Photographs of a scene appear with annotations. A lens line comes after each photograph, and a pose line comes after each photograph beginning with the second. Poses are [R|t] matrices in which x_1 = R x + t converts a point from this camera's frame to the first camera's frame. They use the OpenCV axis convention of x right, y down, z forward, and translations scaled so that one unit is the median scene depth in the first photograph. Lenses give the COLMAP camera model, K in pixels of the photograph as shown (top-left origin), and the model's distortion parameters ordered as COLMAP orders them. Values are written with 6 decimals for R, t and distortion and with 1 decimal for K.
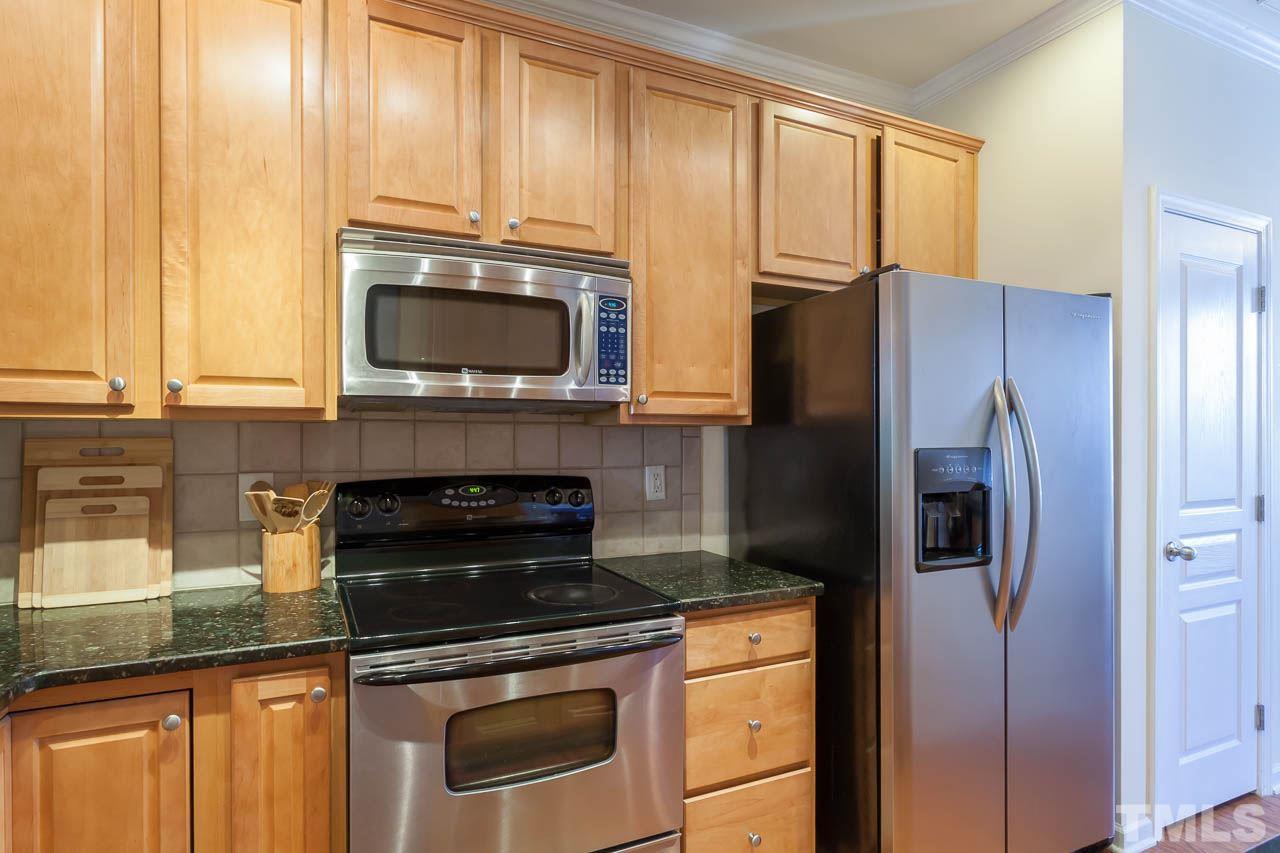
lens RADIAL K [[687.4, 0, 628.9], [0, 687.4, 442.1], [0, 0, 1]] dist [-0.007641, 0.001095]
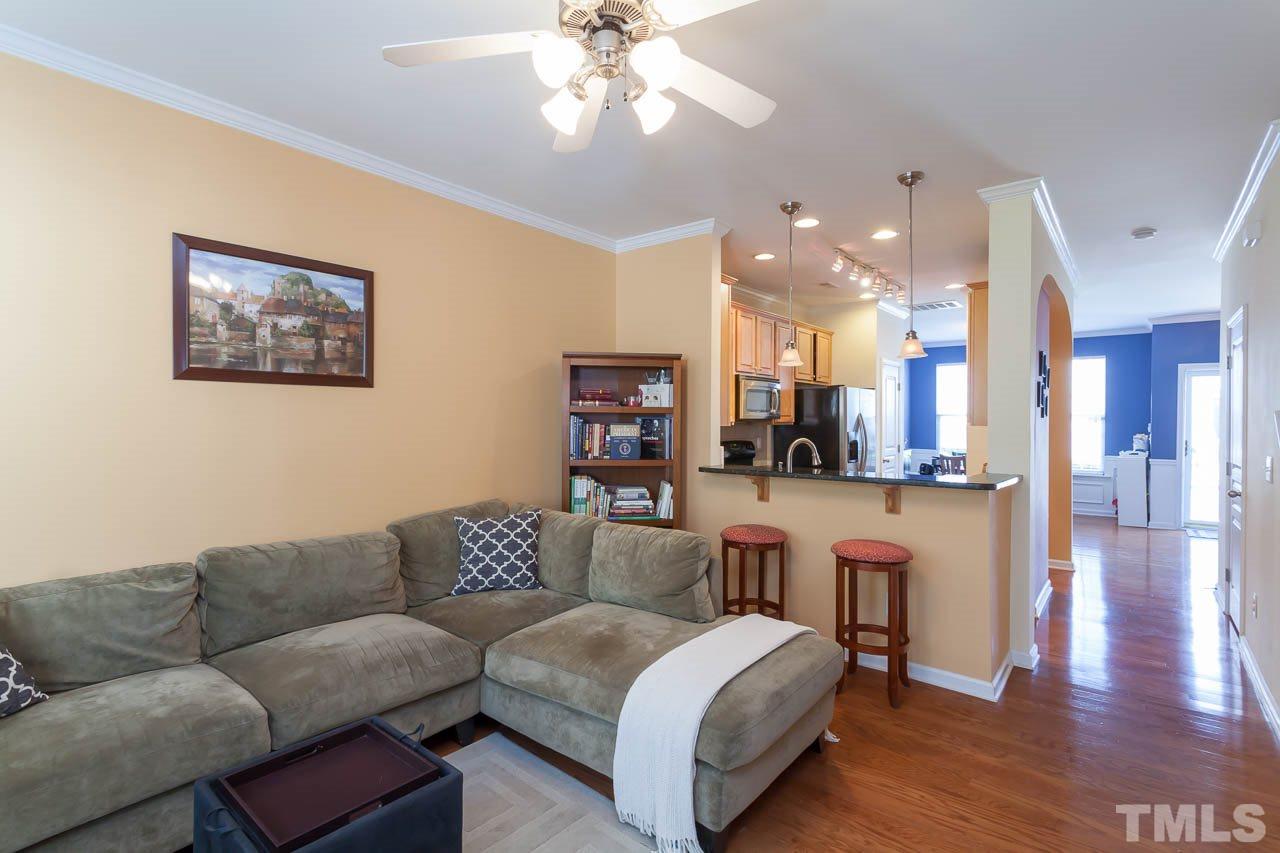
lens RADIAL K [[611.6, 0, 635.2], [0, 611.6, 419.5], [0, 0, 1]] dist [0.000478, 0.000093]
pose [[0.902268, 0.003953, 0.431157, -2.156357], [-0.002457, 0.999989, -0.004025, -0.043161], [-0.431168, 0.002572, 0.902268, -1.610251]]
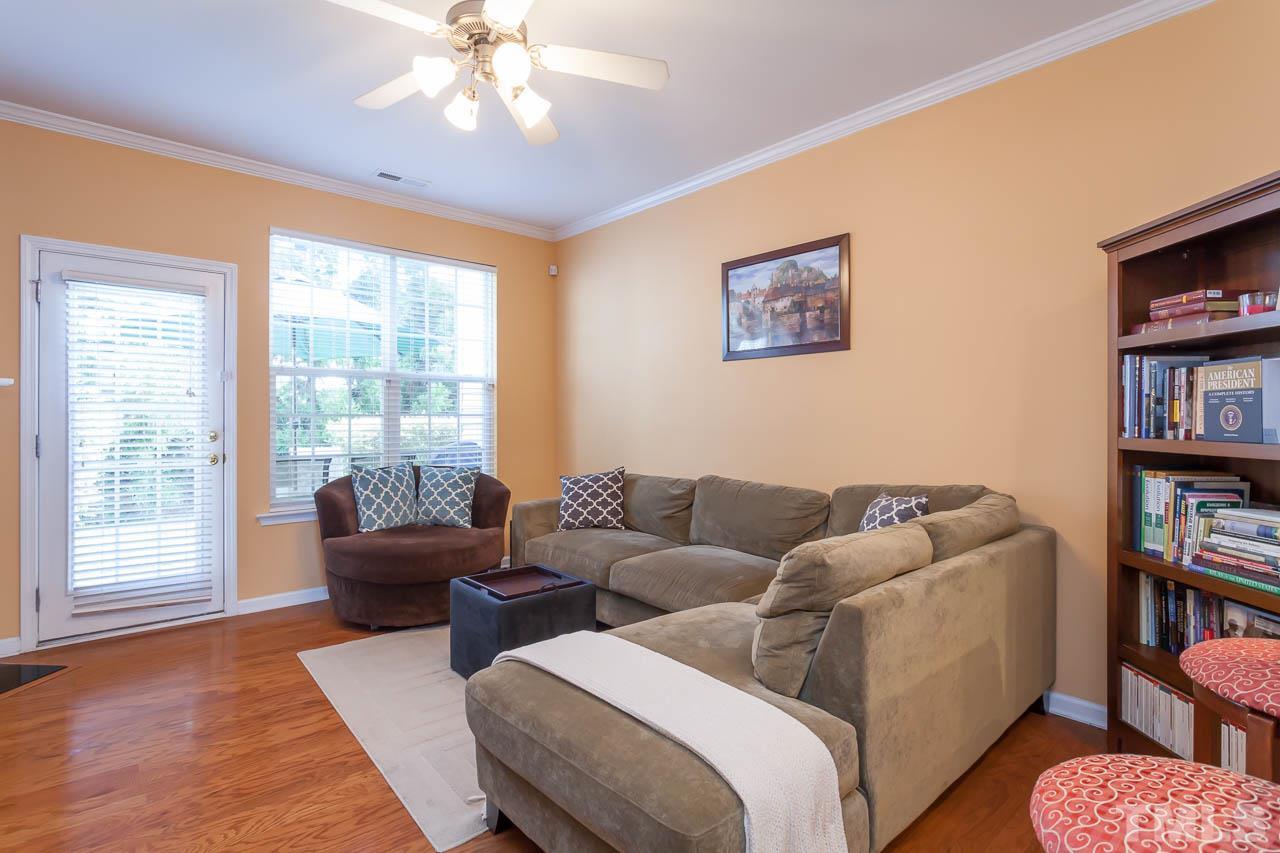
lens RADIAL K [[631.5, 0, 638.4], [0, 631.5, 417.7], [0, 0, 1]] dist [-0.002711, 0.000648]
pose [[0.278664, -0.003314, -0.960383, -0.499897], [-0.007125, 0.999959, -0.005518, 0.068832], [0.960362, 0.008380, 0.278629, -0.756700]]
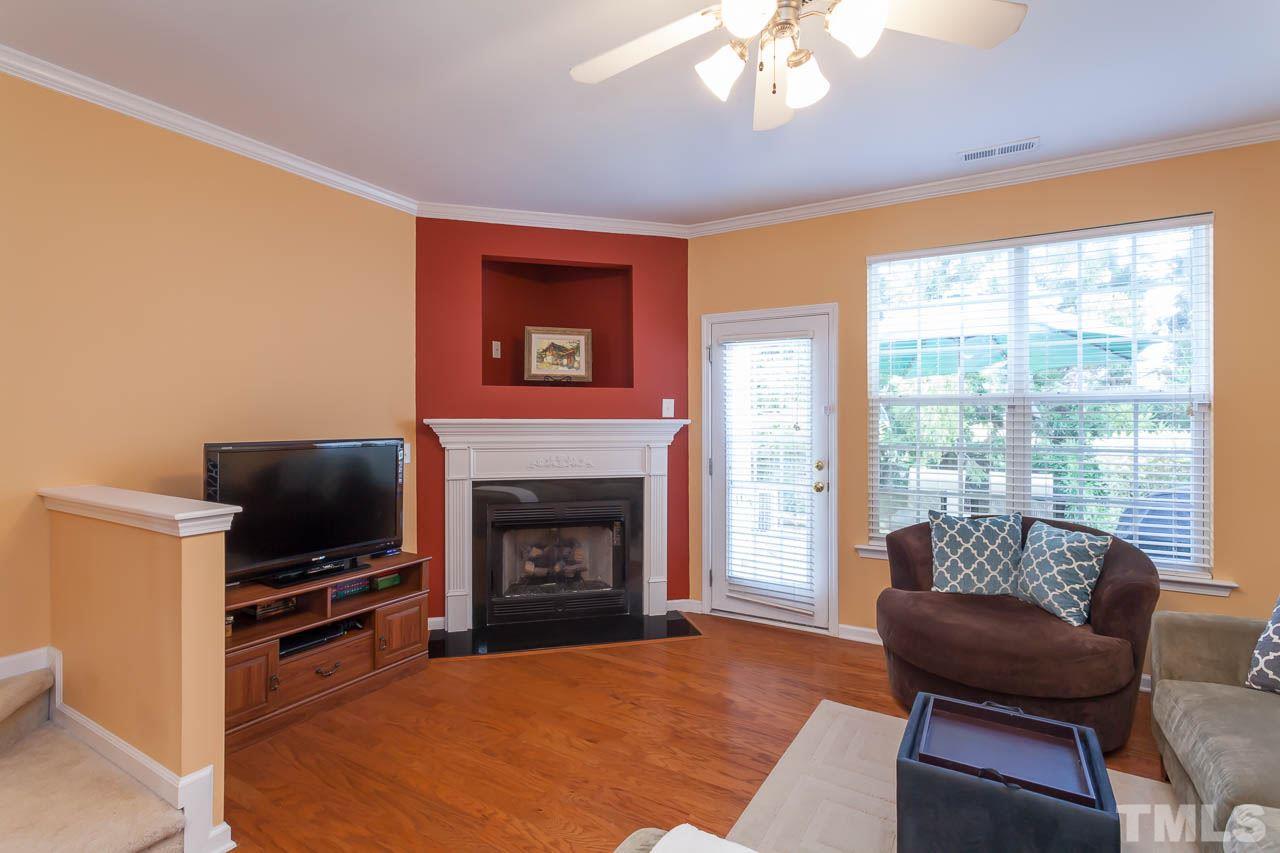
lens RADIAL K [[611.6, 0, 635.2], [0, 611.6, 419.5], [0, 0, 1]] dist [0.000478, 0.000093]
pose [[-0.831530, 0.000850, -0.555479, -1.120439], [-0.004969, 0.999947, 0.008970, -0.053199], [0.555458, 0.010219, -0.831482, -0.071010]]
